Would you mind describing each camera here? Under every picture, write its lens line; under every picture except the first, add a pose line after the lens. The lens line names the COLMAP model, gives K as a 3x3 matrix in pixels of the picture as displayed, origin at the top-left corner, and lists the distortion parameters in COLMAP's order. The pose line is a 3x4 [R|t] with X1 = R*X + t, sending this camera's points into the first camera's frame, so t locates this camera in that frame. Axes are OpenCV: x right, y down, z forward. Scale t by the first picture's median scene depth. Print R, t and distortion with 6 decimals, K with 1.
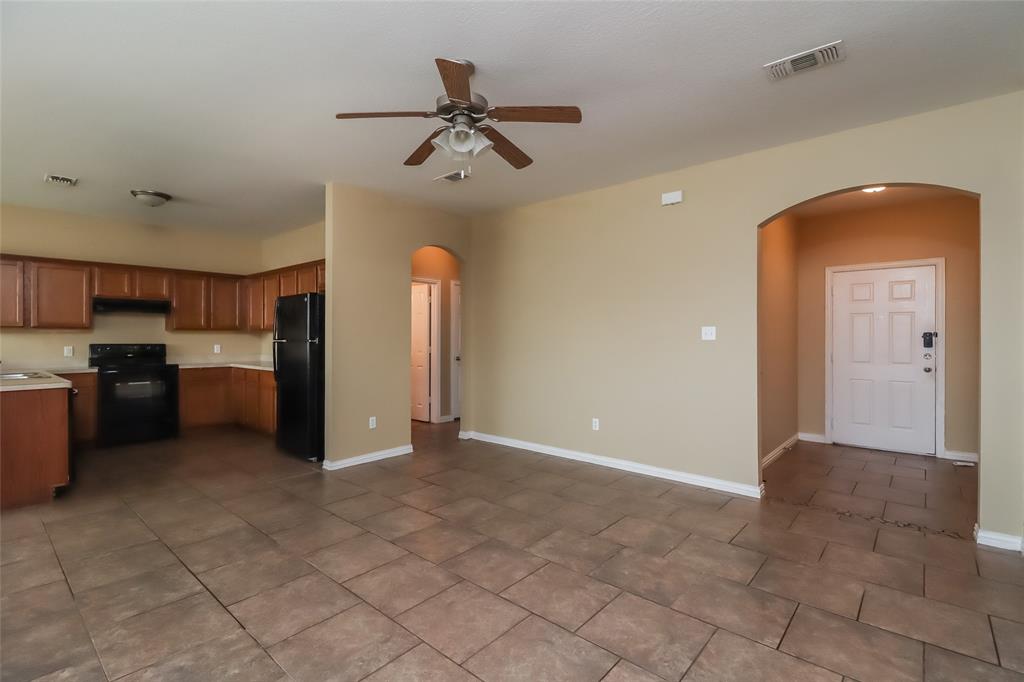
lens RADIAL K [[474.4, 0, 518.7], [0, 474.4, 336.0], [0, 0, 1]] dist [0.000751, -0.000361]
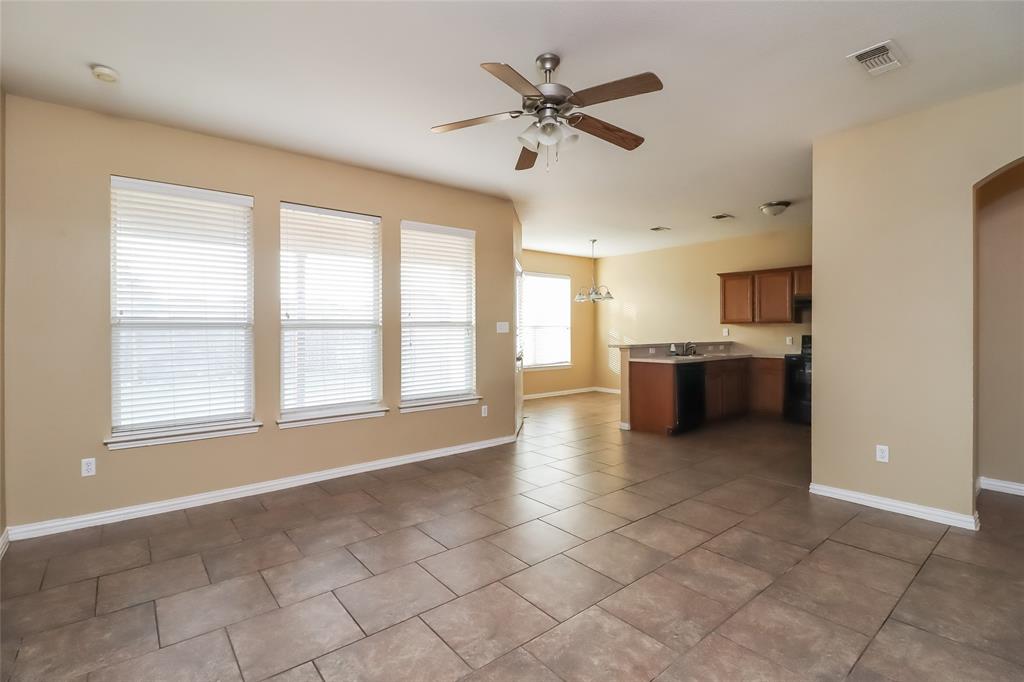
lens RADIAL K [[471.6, 0, 513.0], [0, 471.6, 330.4], [0, 0, 1]] dist [-0.022862, -0.000304]
pose [[-0.175829, 0.004885, -0.984409, 0.759986], [0.002286, 0.999987, 0.004554, -0.006038], [0.984418, -0.001450, -0.175838, 0.968621]]
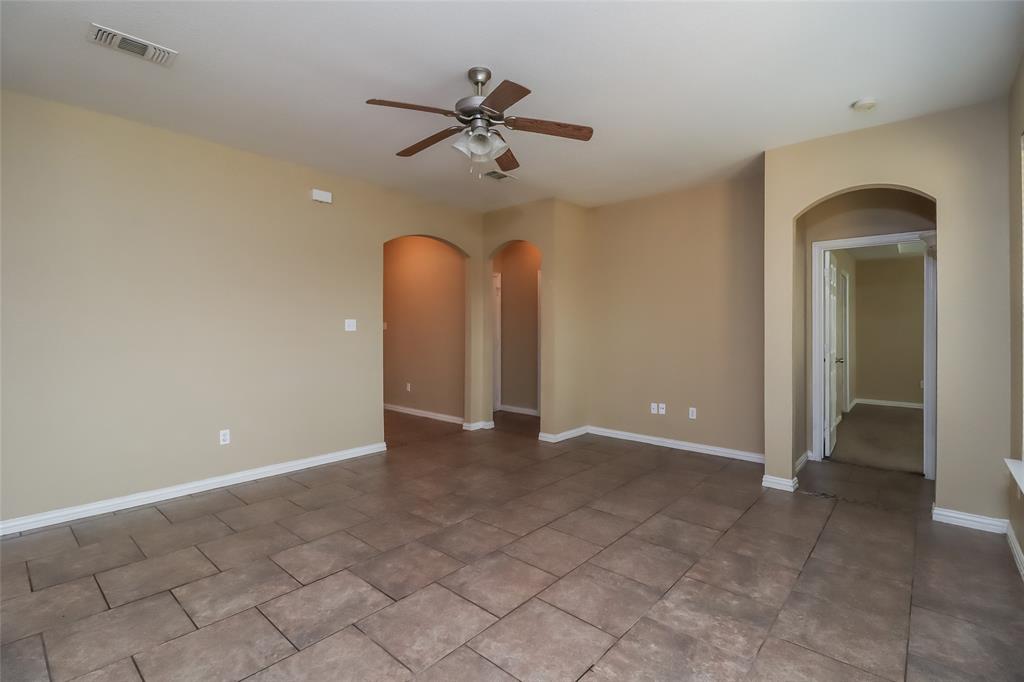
lens RADIAL K [[472.4, 0, 514.4], [0, 472.4, 322.3], [0, 0, 1]] dist [0.002282, 0.000147]
pose [[0.011280, 0.004593, 0.999926, -1.030605], [-0.001005, 0.999989, -0.004582, -0.011182], [-0.999936, -0.000954, 0.011284, 0.802604]]
